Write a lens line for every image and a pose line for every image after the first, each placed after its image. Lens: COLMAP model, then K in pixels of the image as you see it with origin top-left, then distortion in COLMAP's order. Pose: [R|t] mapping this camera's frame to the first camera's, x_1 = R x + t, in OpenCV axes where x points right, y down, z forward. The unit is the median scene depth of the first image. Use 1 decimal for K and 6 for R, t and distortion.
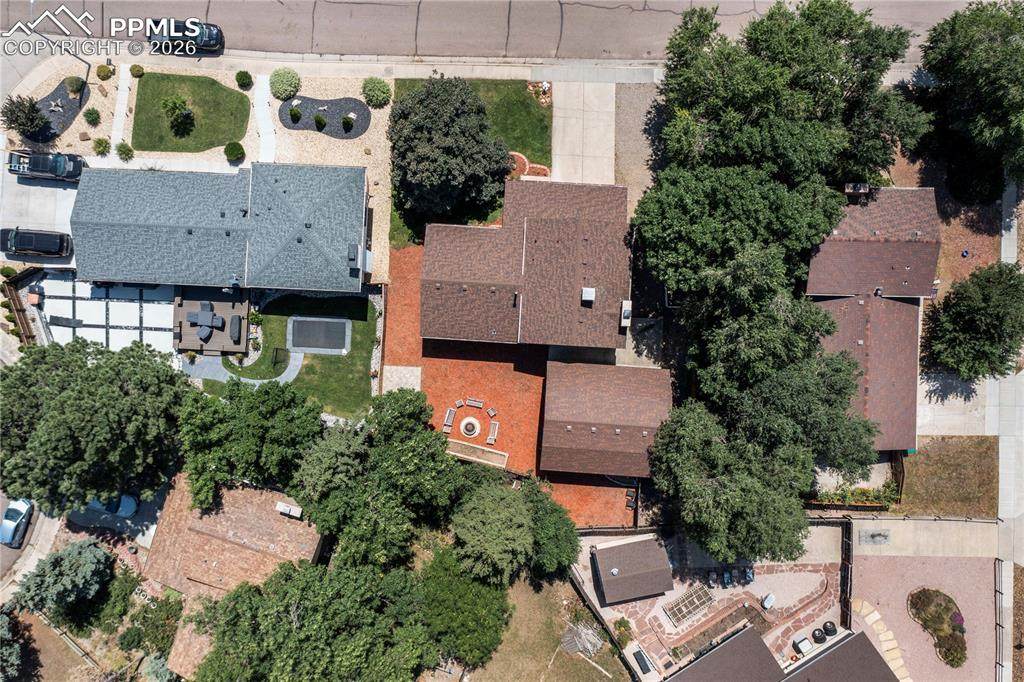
lens RADIAL K [[810.6, 0, 510.4], [0, 810.6, 341.2], [0, 0, 1]] dist [0.004997, -0.008927]
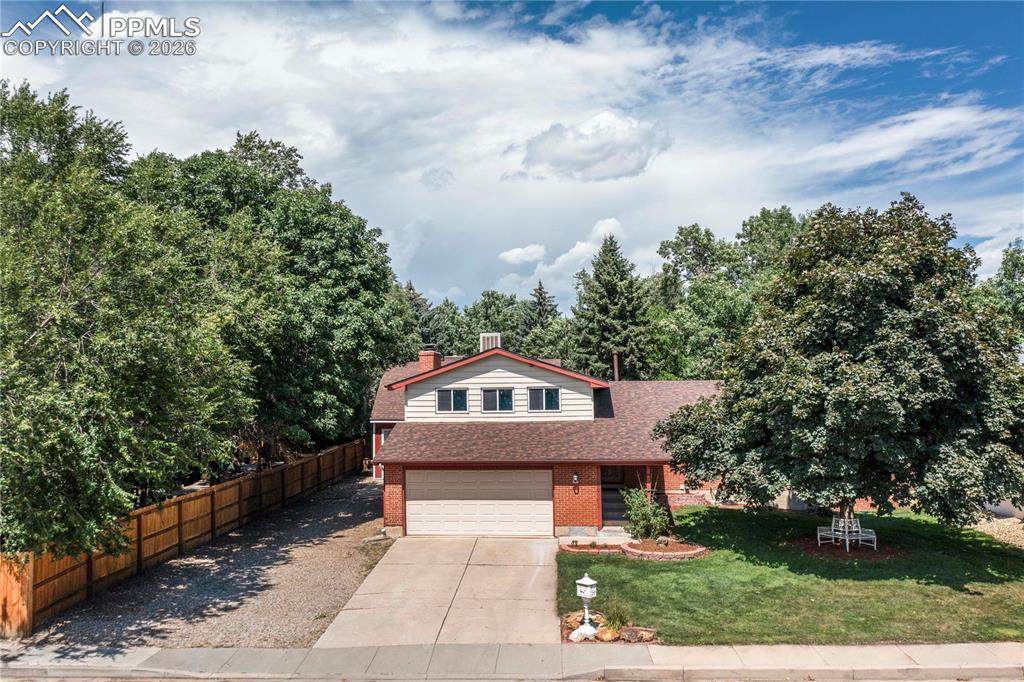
lens RADIAL K [[810.6, 0, 513.4], [0, 810.6, 343.7], [0, 0, 1]] dist [0.004997, -0.008927]
pose [[-0.998605, 0.041327, 0.032859, 0.054847], [0.035409, 0.062564, 0.997413, -0.581189], [0.039164, 0.997185, -0.063941, 0.932402]]
